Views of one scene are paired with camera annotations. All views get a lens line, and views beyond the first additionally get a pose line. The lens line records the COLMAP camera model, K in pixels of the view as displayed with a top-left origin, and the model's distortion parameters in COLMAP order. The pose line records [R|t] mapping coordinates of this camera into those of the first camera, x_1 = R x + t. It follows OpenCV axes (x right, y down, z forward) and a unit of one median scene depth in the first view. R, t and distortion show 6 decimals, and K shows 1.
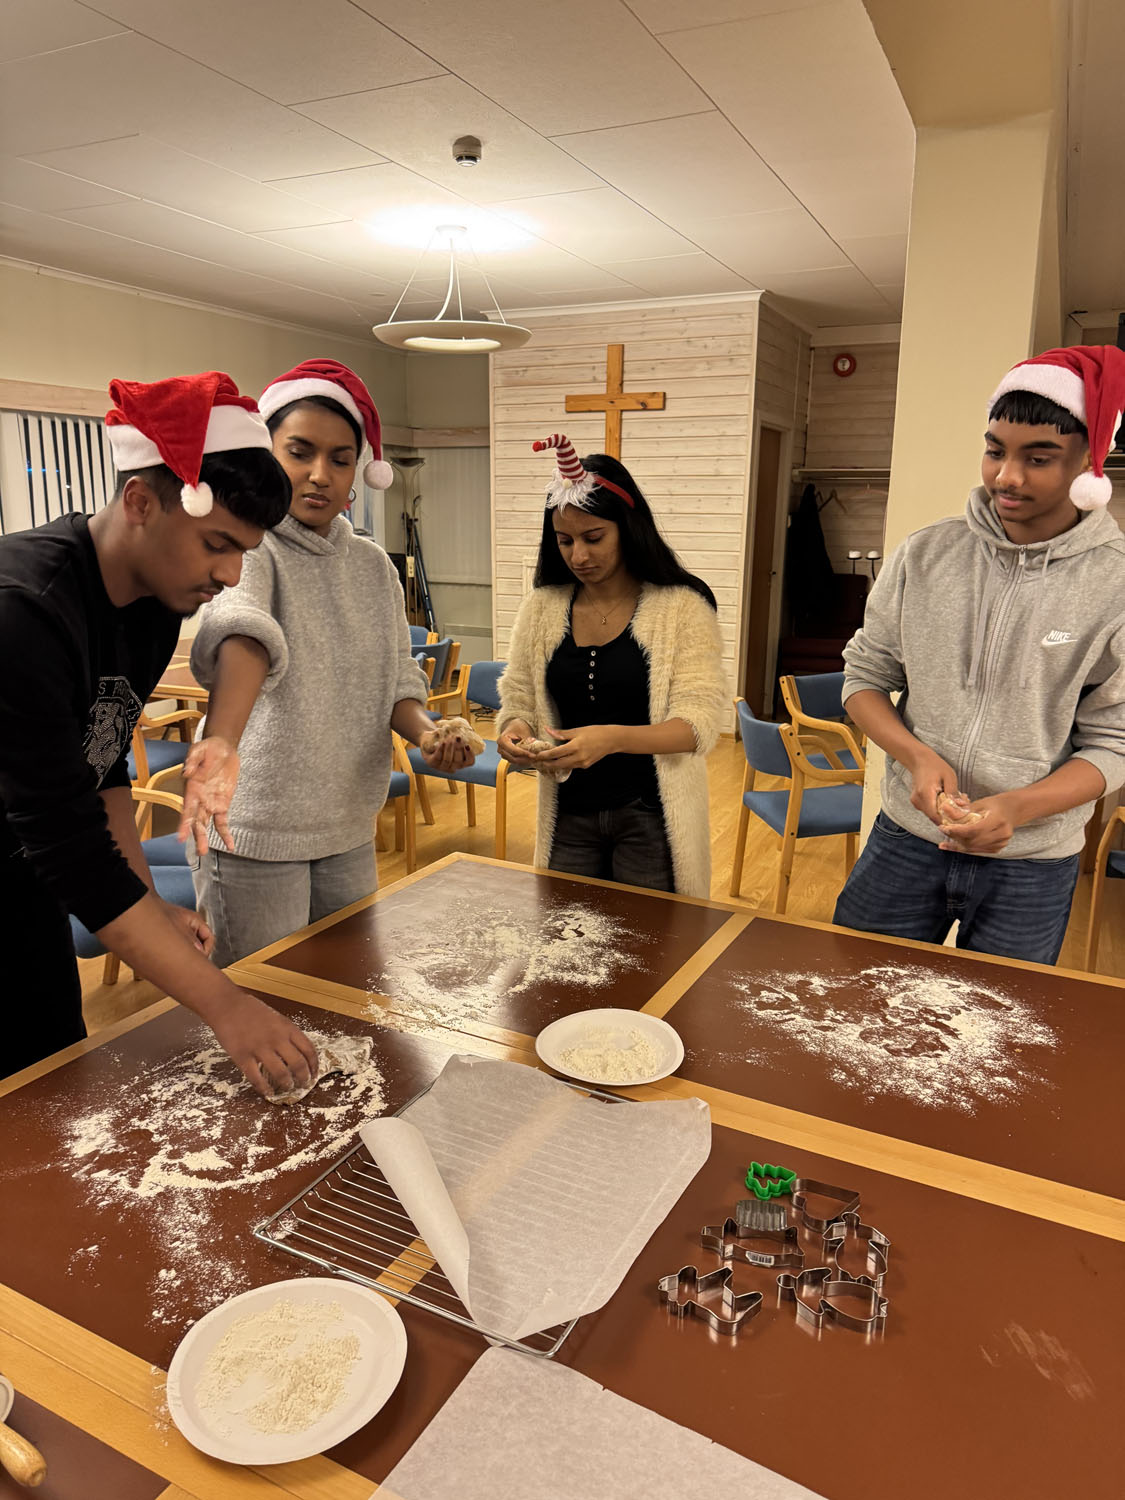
lens RADIAL K [[1063.2, 0, 567.8], [0, 1063.2, 764.8], [0, 0, 1]] dist [0.031902, -0.079146]
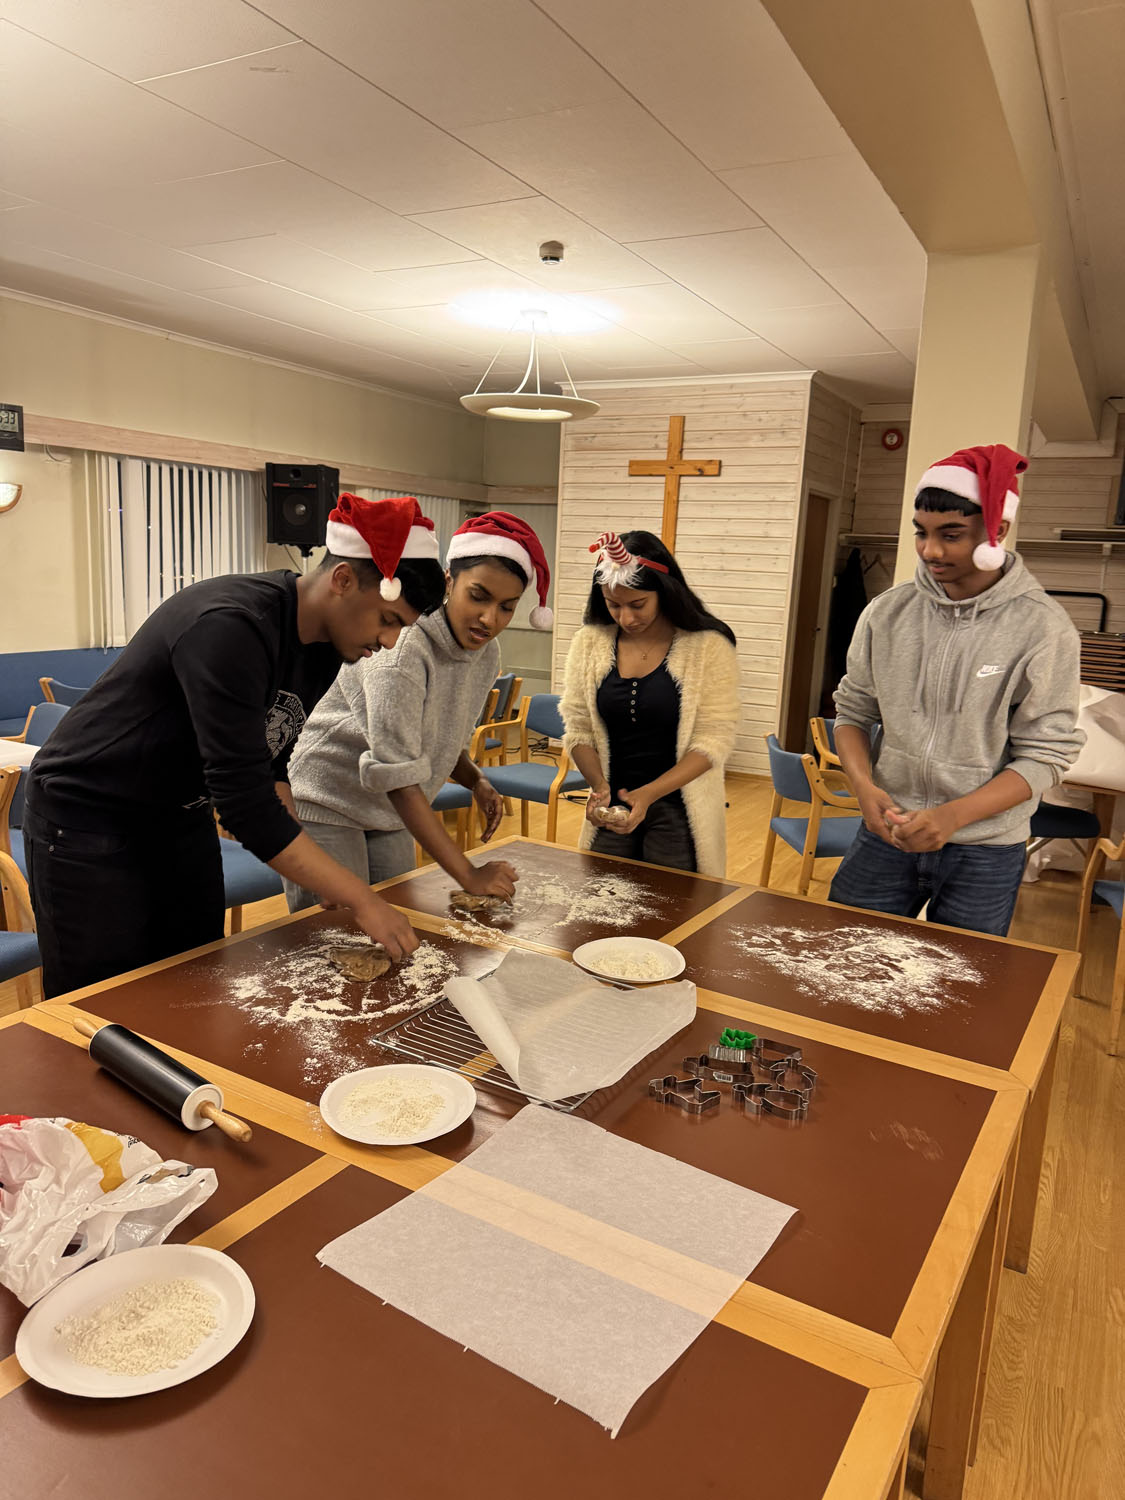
lens RADIAL K [[1091.8, 0, 562.5], [0, 1091.8, 750.0], [0, 0, 1]] dist [0.048326, -0.053092]
pose [[0.997411, 0.045548, -0.055653, 0.018190], [-0.049271, 0.996505, -0.067460, 0.088969], [0.052386, 0.070028, 0.996169, -0.317176]]
